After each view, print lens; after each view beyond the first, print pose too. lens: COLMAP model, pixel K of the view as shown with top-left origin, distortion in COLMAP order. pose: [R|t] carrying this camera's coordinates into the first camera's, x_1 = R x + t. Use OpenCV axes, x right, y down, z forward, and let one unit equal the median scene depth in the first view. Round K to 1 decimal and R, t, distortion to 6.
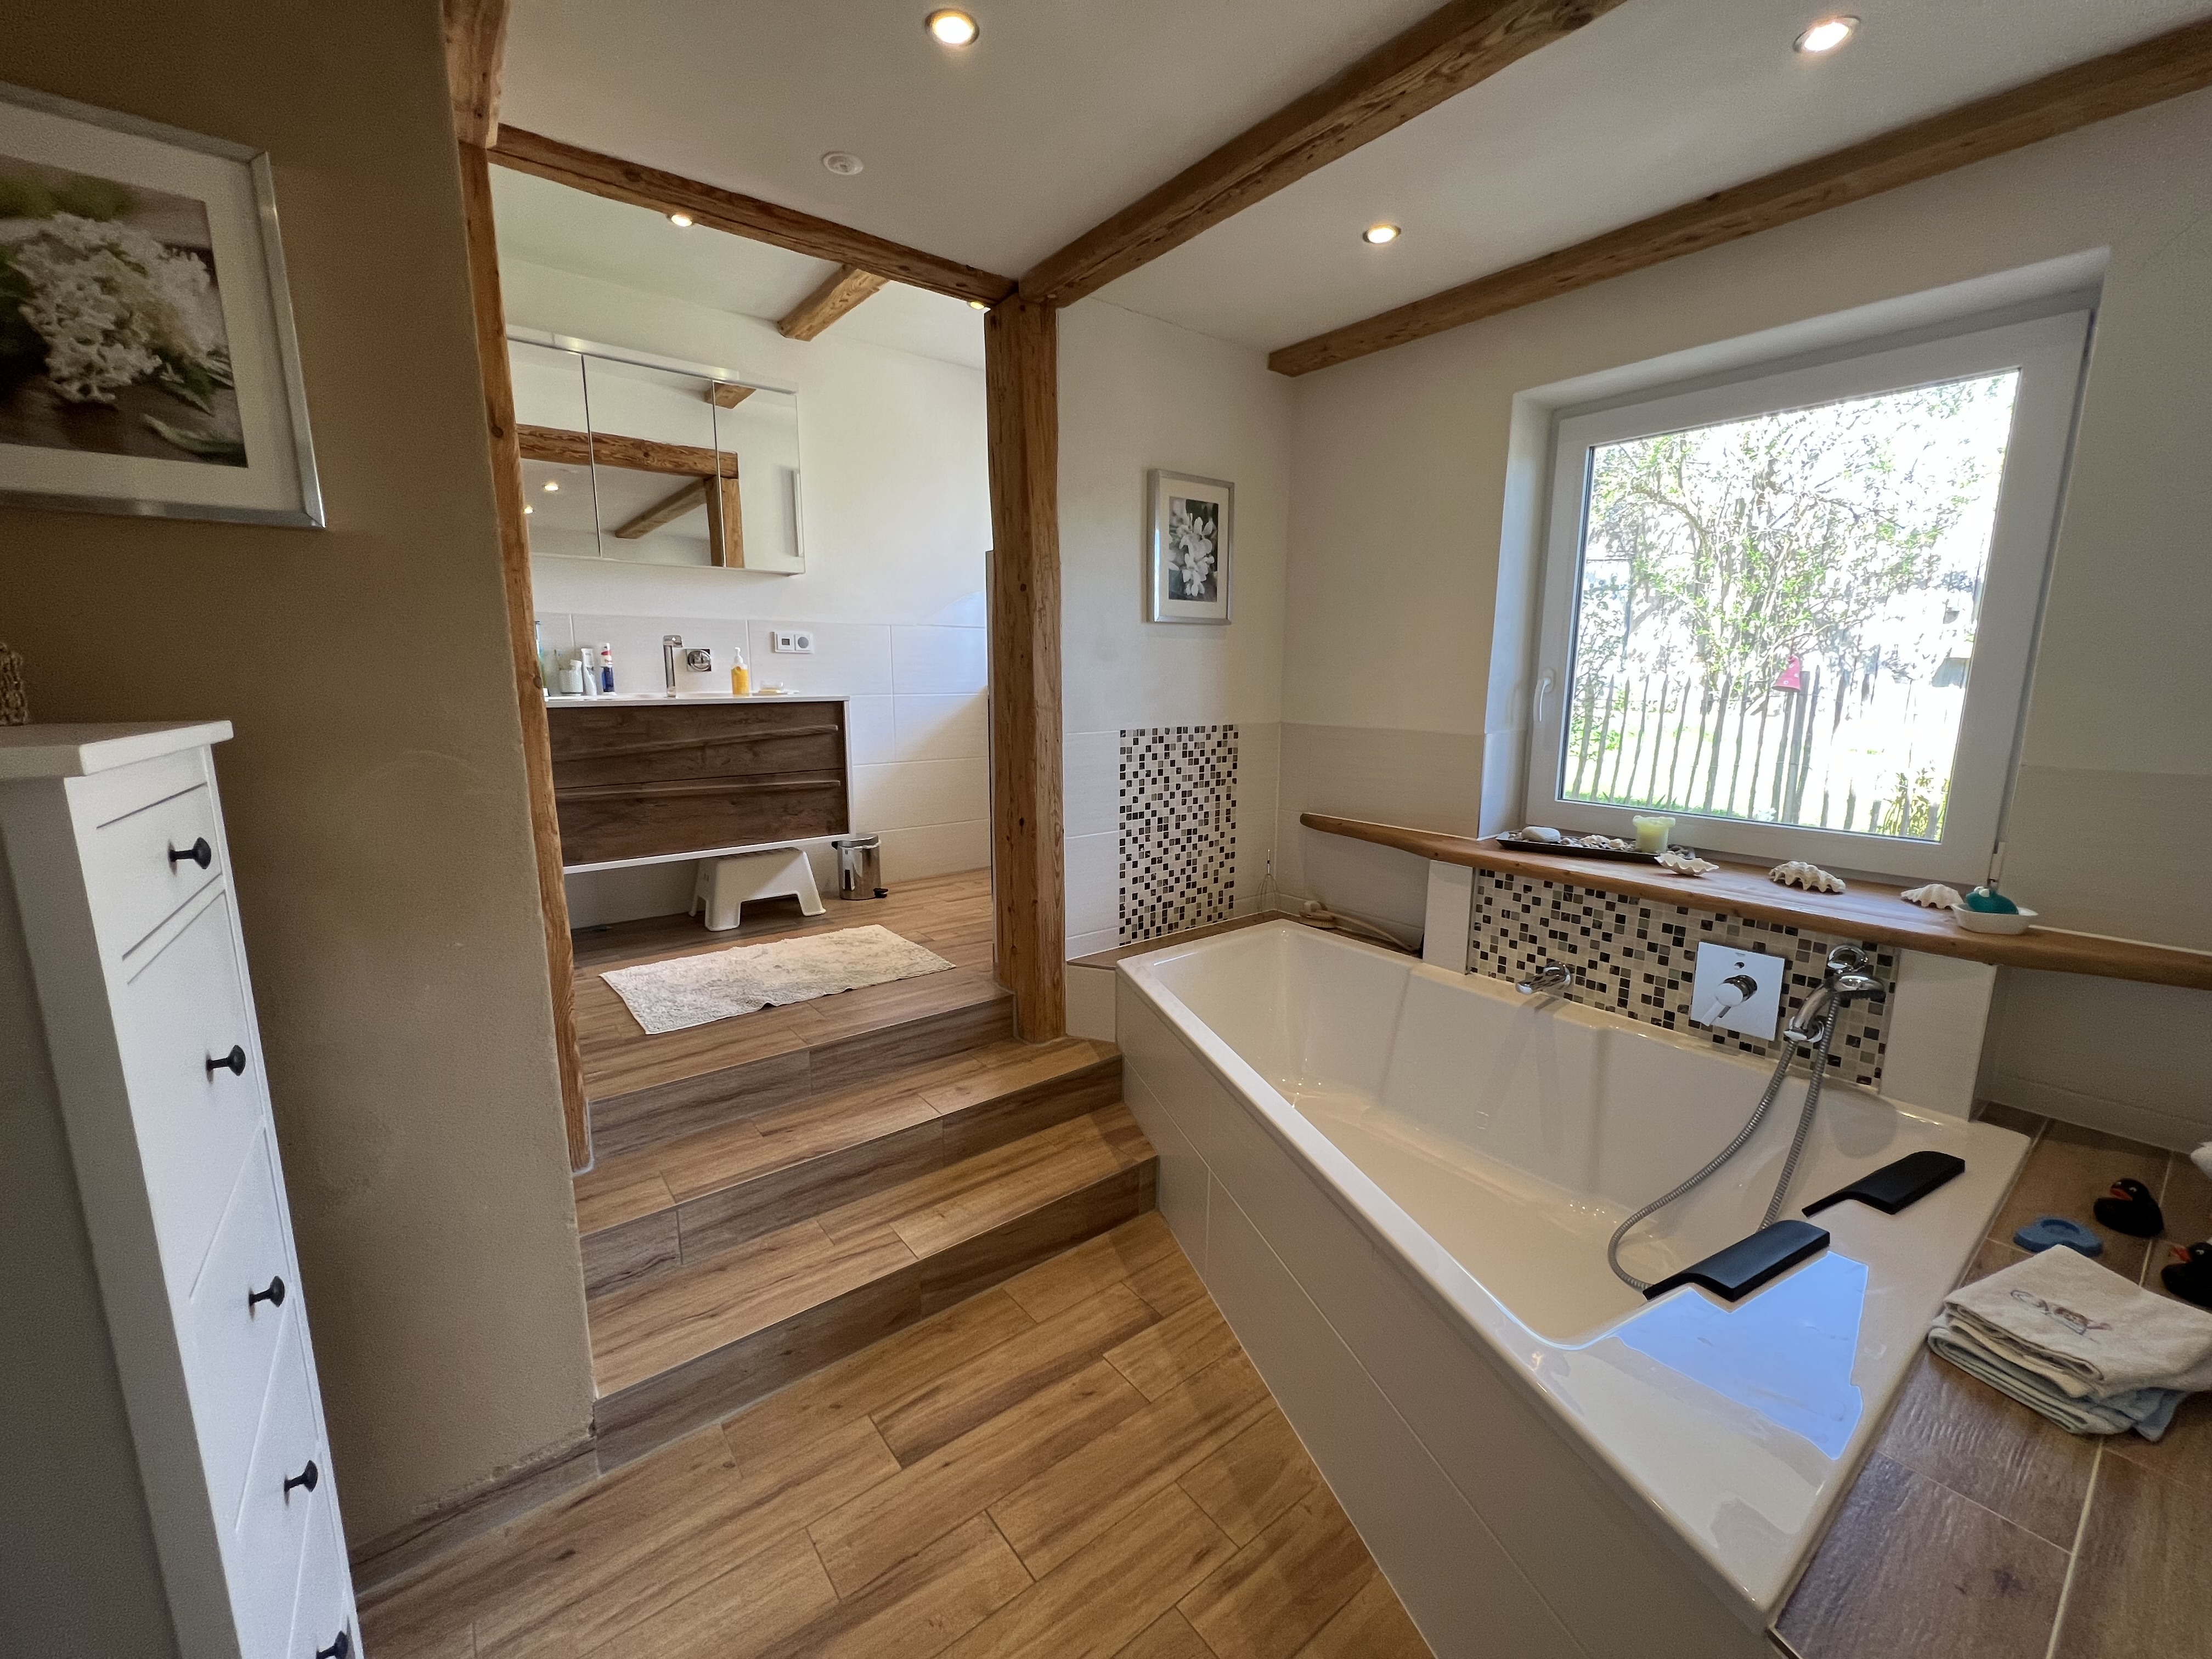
lens RADIAL K [[887.8, 0, 1109.2], [0, 887.8, 826.6], [0, 0, 1]] dist [-0.001851, -0.000143]
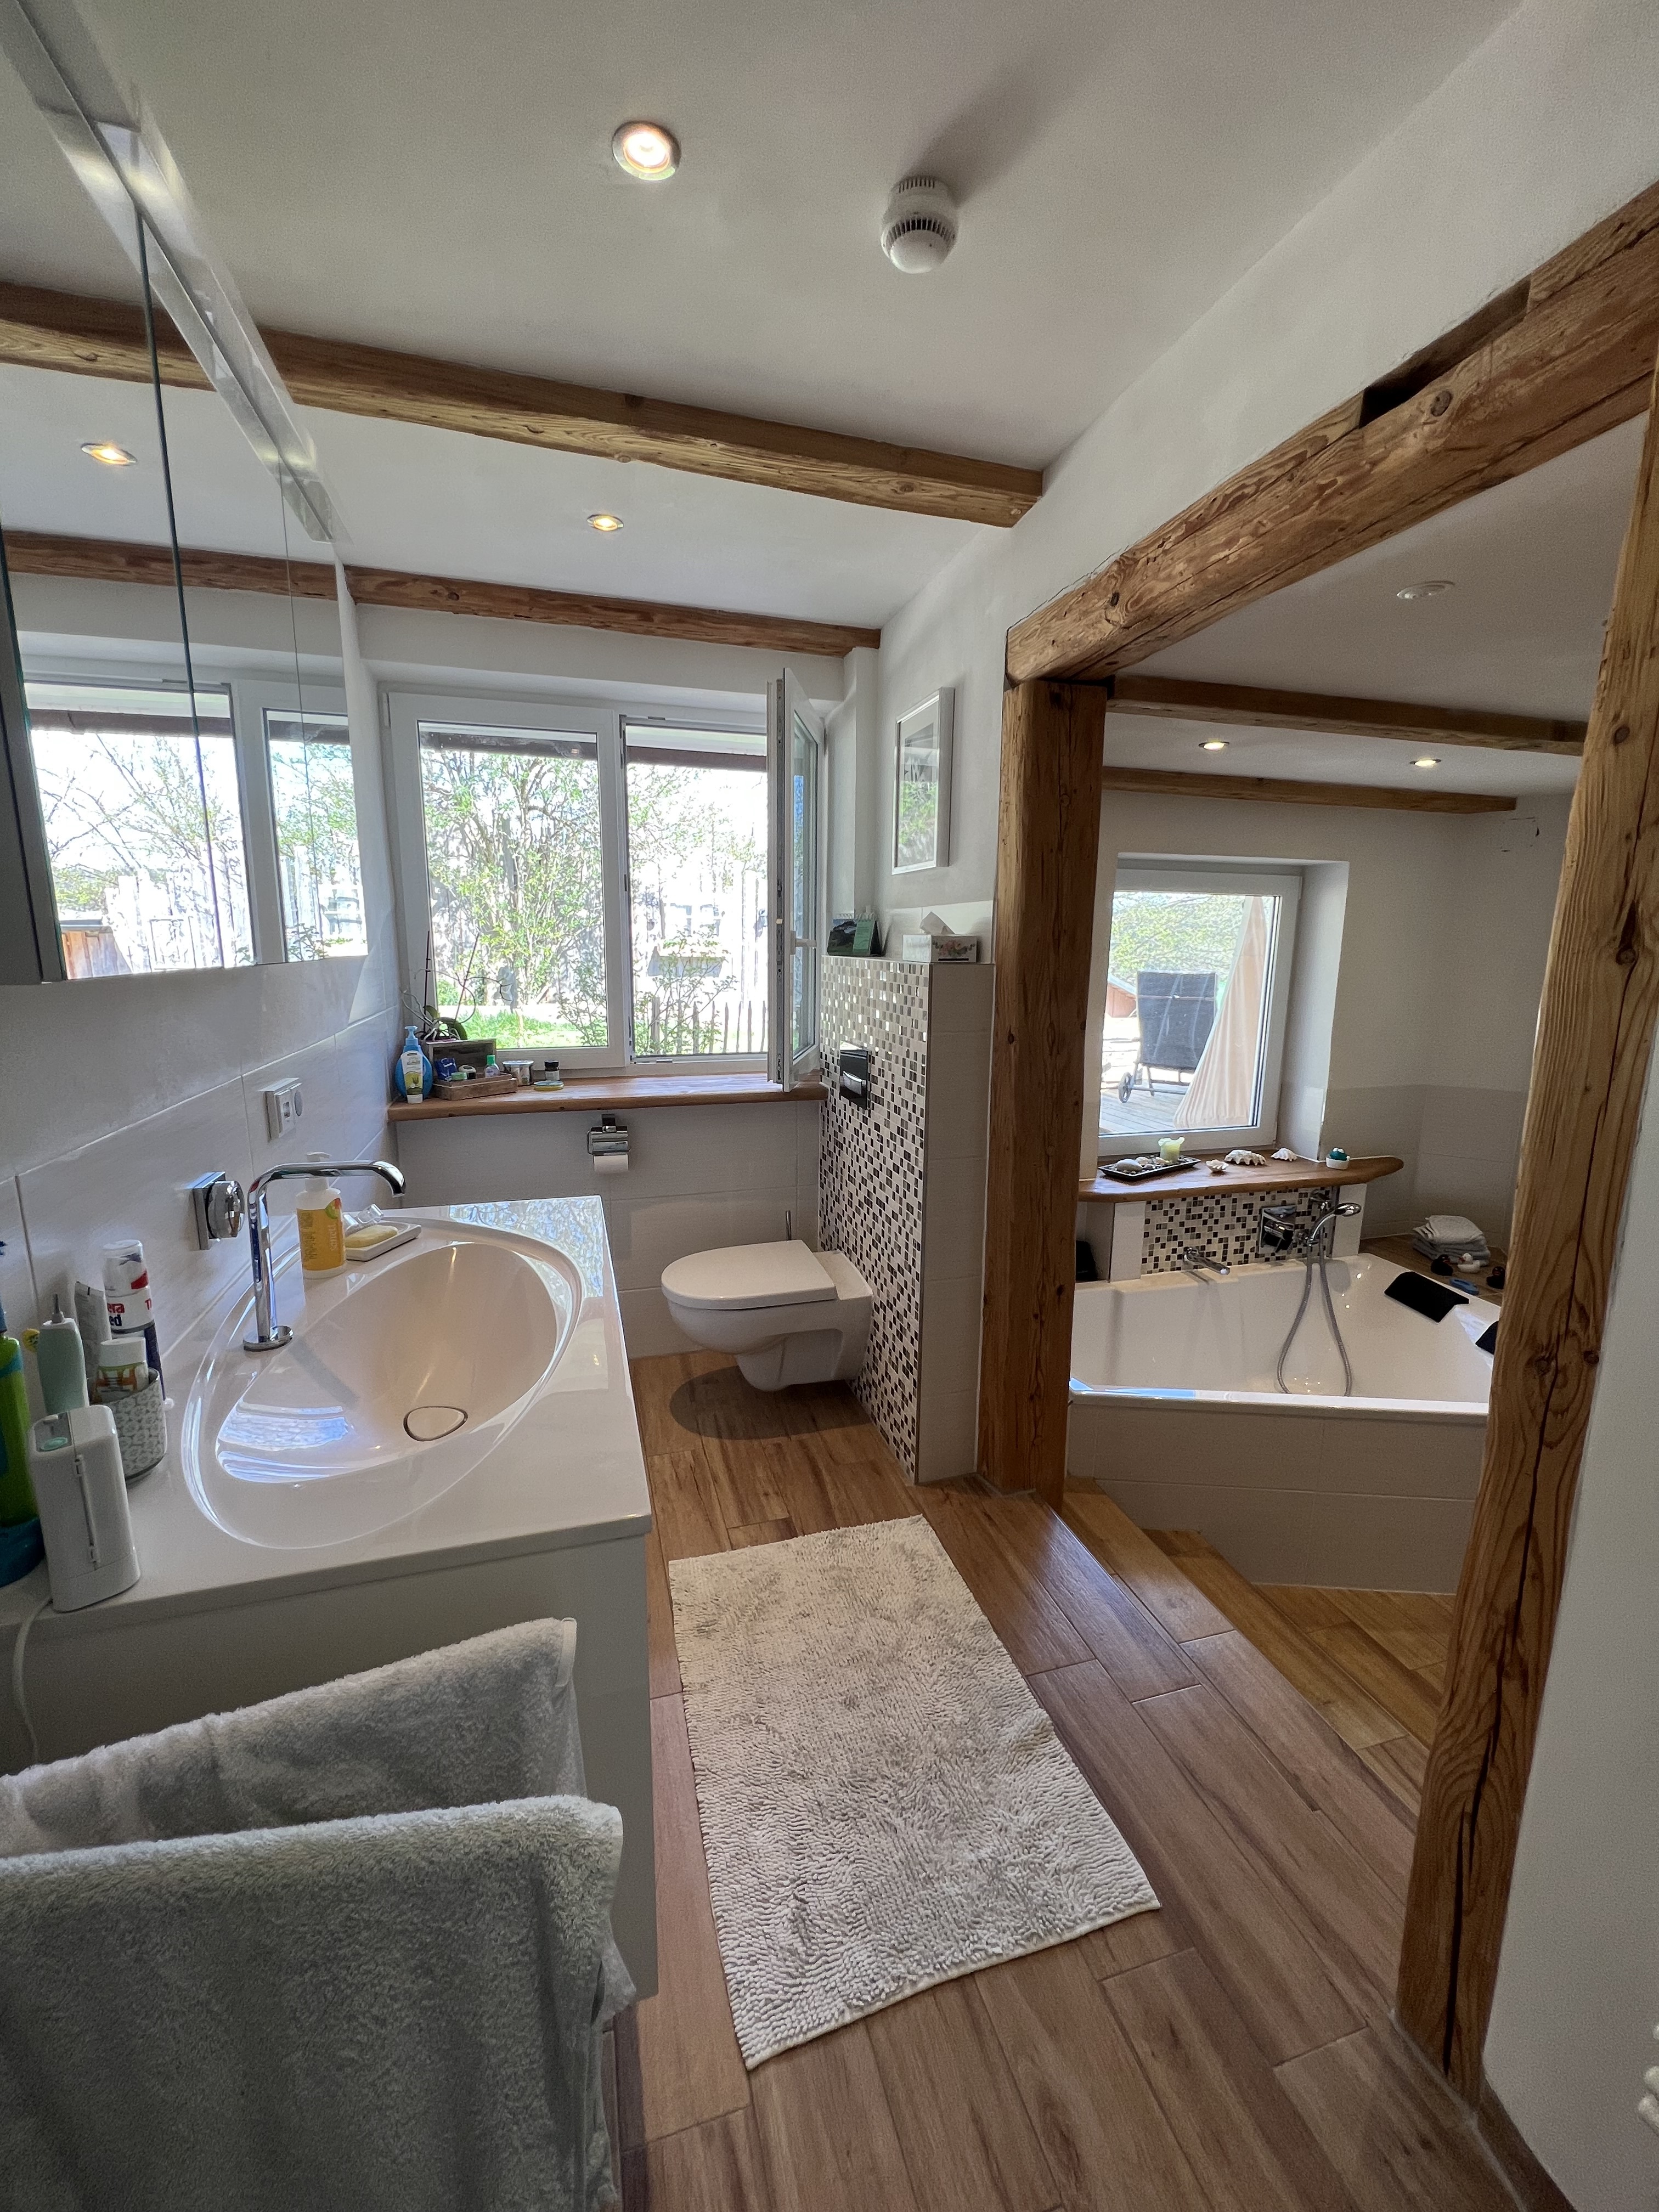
lens RADIAL K [[887.8, 0, 835.4], [0, 887.8, 1114.9], [0, 0, 1]] dist [-0.001851, -0.000143]
pose [[0.349134, -0.170794, 0.921377, -1.046461], [0.148257, 0.980933, 0.125655, -0.344372], [-0.925270, 0.092730, 0.367799, 0.982361]]
